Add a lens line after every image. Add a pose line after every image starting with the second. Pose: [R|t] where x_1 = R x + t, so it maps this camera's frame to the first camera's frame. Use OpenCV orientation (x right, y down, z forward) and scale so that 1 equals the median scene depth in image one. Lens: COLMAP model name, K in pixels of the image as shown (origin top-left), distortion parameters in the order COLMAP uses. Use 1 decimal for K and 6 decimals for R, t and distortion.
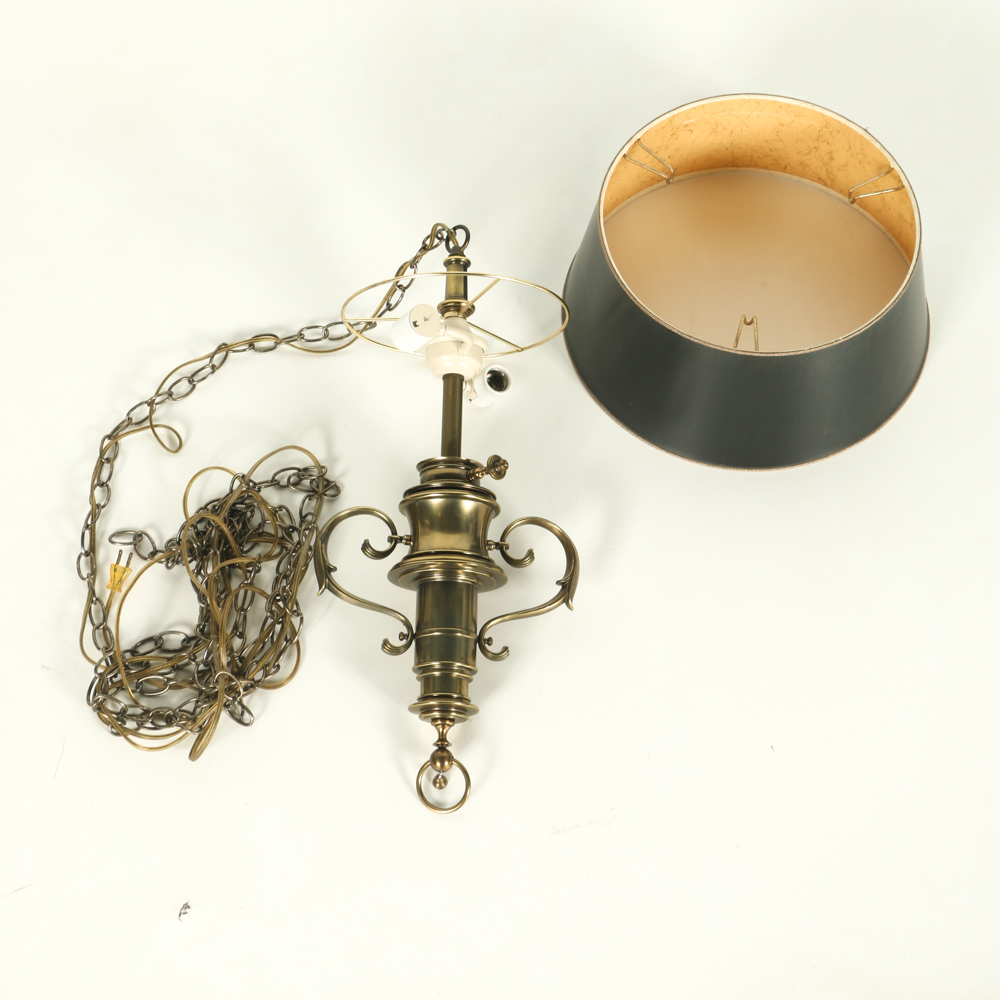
lens RADIAL K [[1874.1, 0, 459.0], [0, 1874.1, 495.5], [0, 0, 1]] dist [-0.138258, 0.000000]
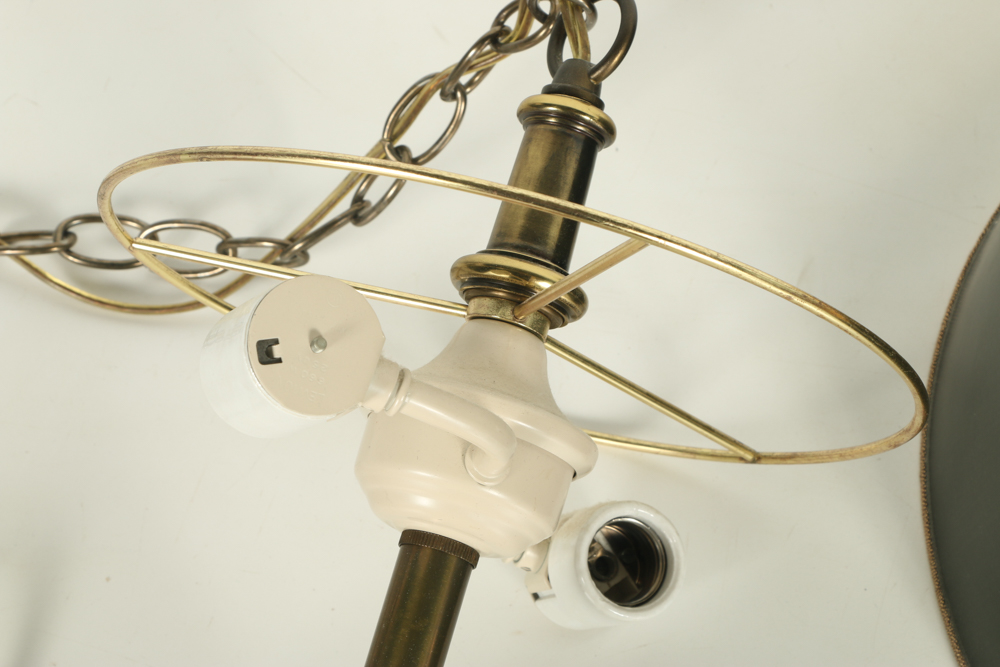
lens RADIAL K [[2685.5, 0, 502.1], [0, 2685.5, 337.3], [0, 0, 1]] dist [0.323768, 0.000000]
pose [[0.962168, 0.217152, -0.164555, 0.062676], [-0.213943, 0.976138, 0.037200, -0.109061], [0.168706, -0.000587, 0.985666, 0.627370]]
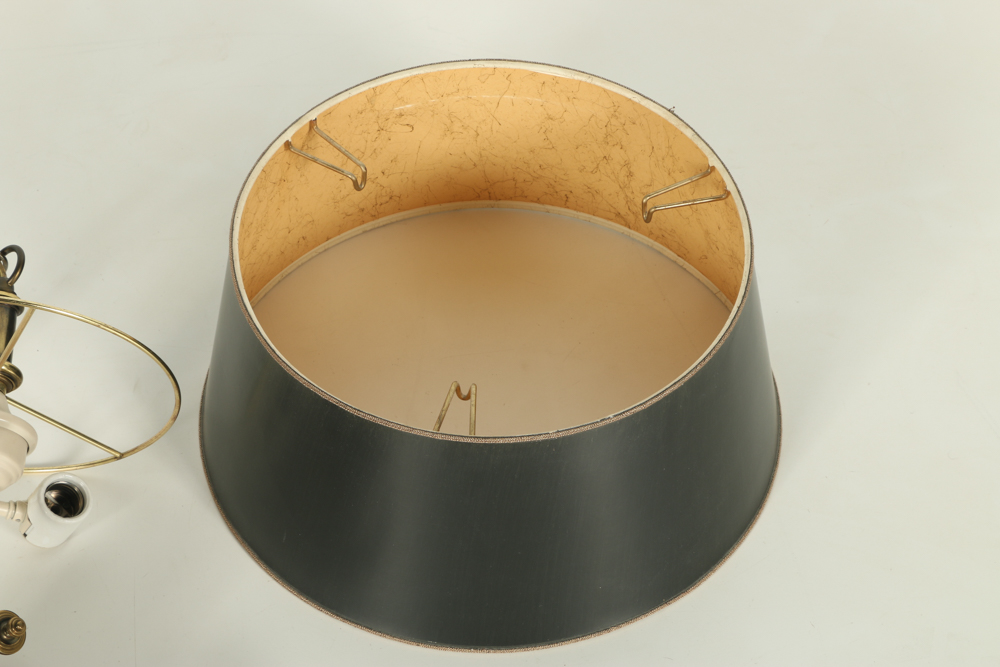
lens RADIAL K [[1996.9, 0, 533.1], [0, 1996.9, 363.3], [0, 0, 1]] dist [0.303450, 0.000000]
pose [[0.997777, 0.024296, 0.062060, 0.134132], [-0.010632, 0.977286, -0.211658, 0.033497], [-0.065792, 0.210527, 0.975372, 0.356766]]
